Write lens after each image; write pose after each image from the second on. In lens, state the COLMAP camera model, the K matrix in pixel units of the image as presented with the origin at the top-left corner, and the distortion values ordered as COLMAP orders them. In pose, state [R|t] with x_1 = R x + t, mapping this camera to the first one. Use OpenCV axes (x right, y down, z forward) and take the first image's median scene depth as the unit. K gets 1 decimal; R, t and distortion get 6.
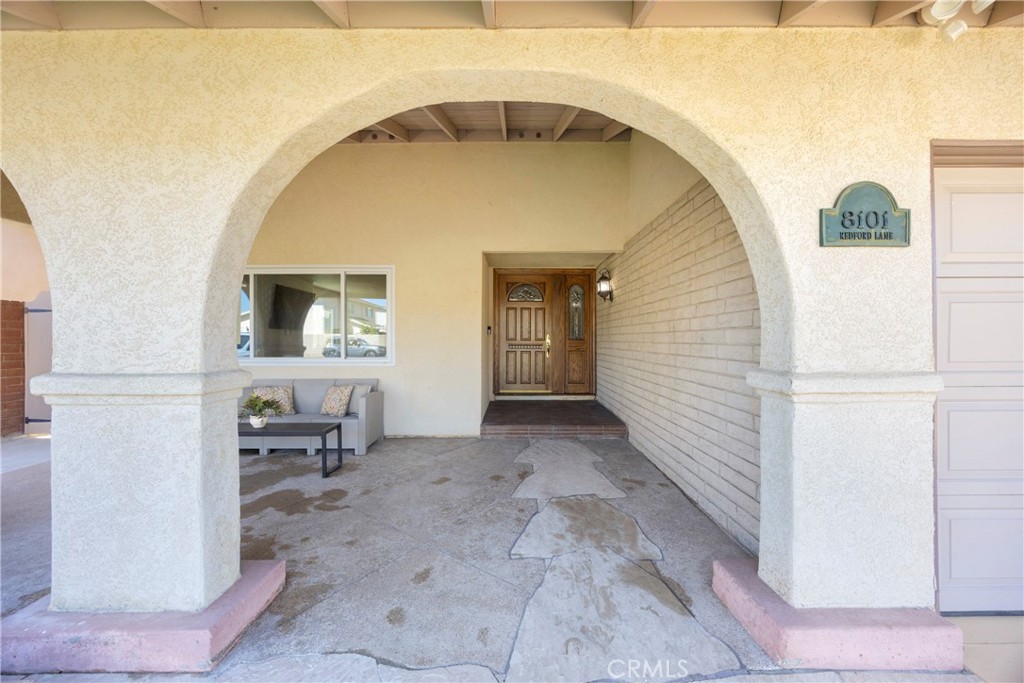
lens RADIAL K [[388.1, 0, 515.3], [0, 388.1, 339.6], [0, 0, 1]] dist [-0.006070, 0.000144]
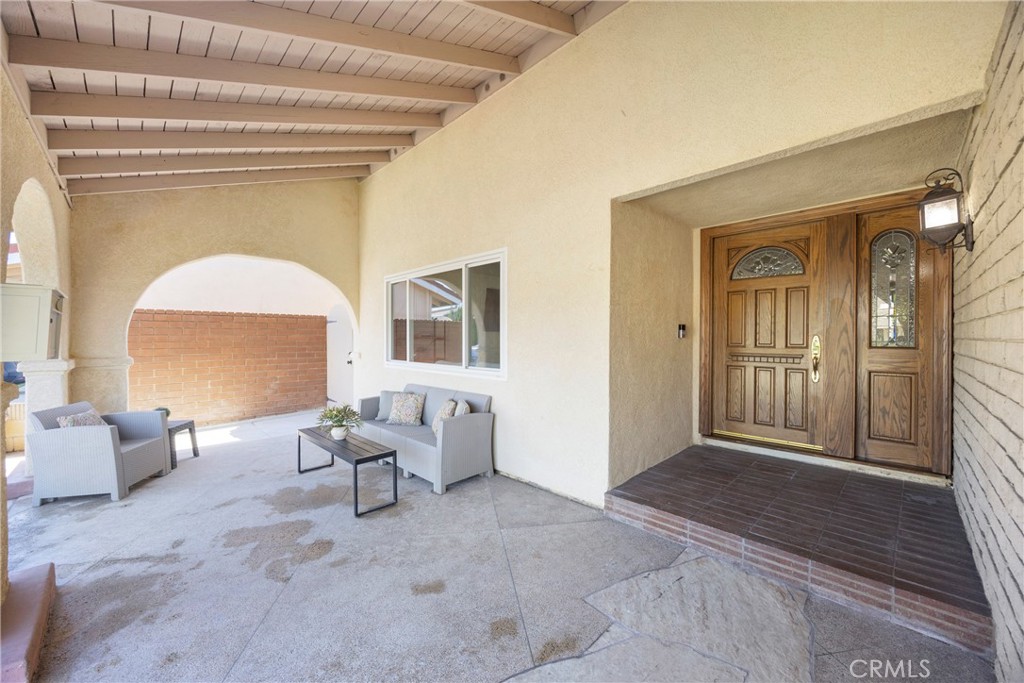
lens RADIAL K [[388.1, 0, 509.6], [0, 388.1, 340.8], [0, 0, 1]] dist [-0.006070, 0.000144]
pose [[0.697852, 0.005159, -0.716224, 0.231087], [0.000208, 0.999973, 0.007406, -0.016131], [0.716242, -0.005318, 0.697832, 0.479445]]
